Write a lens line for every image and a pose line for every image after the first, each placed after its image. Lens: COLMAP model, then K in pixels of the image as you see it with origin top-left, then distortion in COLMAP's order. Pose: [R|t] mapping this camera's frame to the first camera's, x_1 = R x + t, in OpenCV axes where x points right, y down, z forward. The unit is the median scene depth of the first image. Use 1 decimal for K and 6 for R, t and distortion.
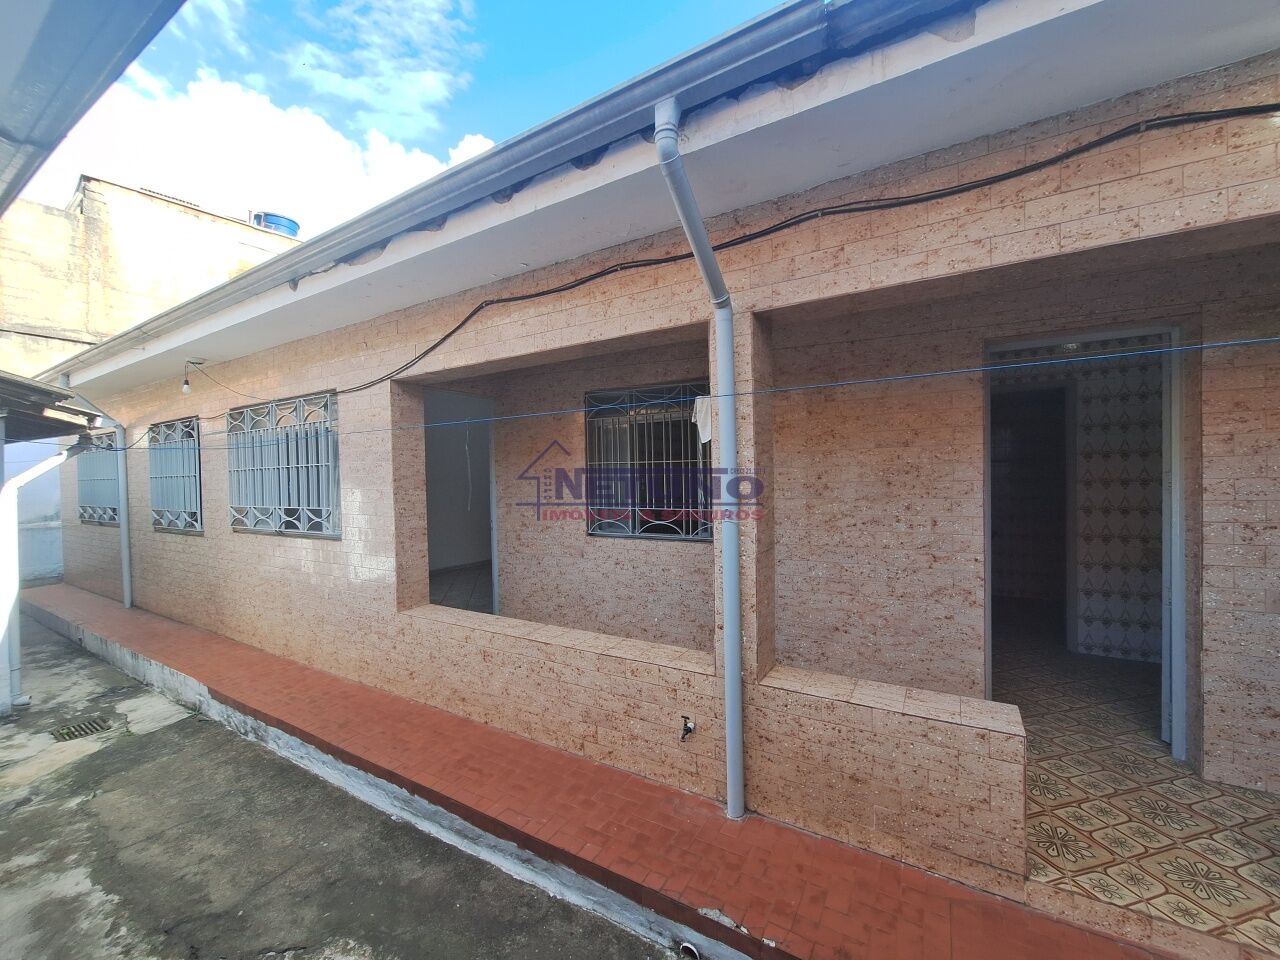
lens RADIAL K [[505.6, 0, 645.7], [0, 505.6, 482.9], [0, 0, 1]] dist [0.003274, -0.003514]
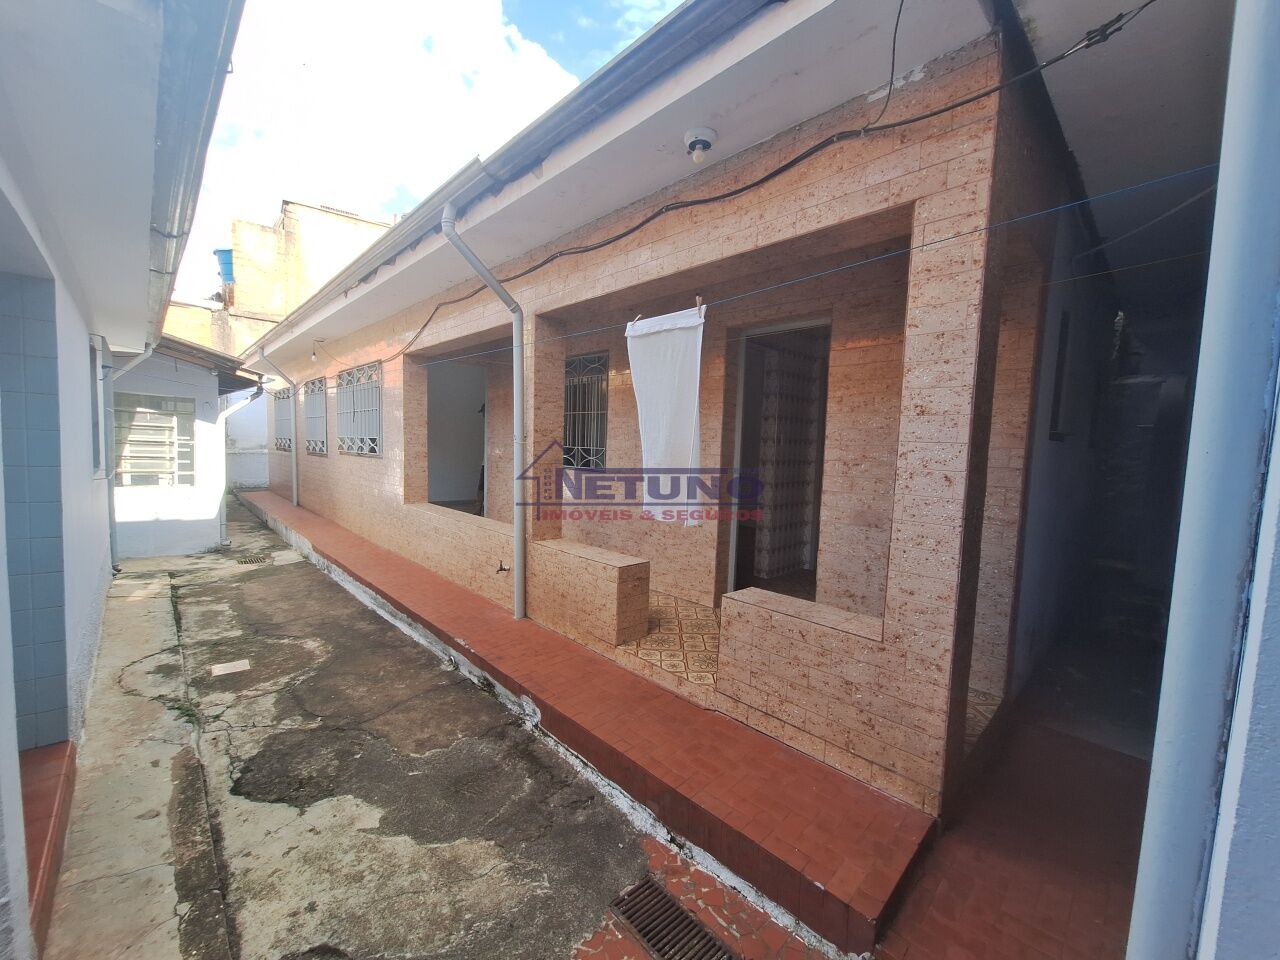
lens RADIAL K [[505.2, 0, 640.7], [0, 505.2, 483.1], [0, 0, 1]] dist [-0.000408, 0.000077]
pose [[0.963890, 0.068986, -0.257211, 0.739282], [-0.053626, 0.996360, 0.066270, 0.056933], [0.260846, -0.050084, 0.964080, -0.376210]]
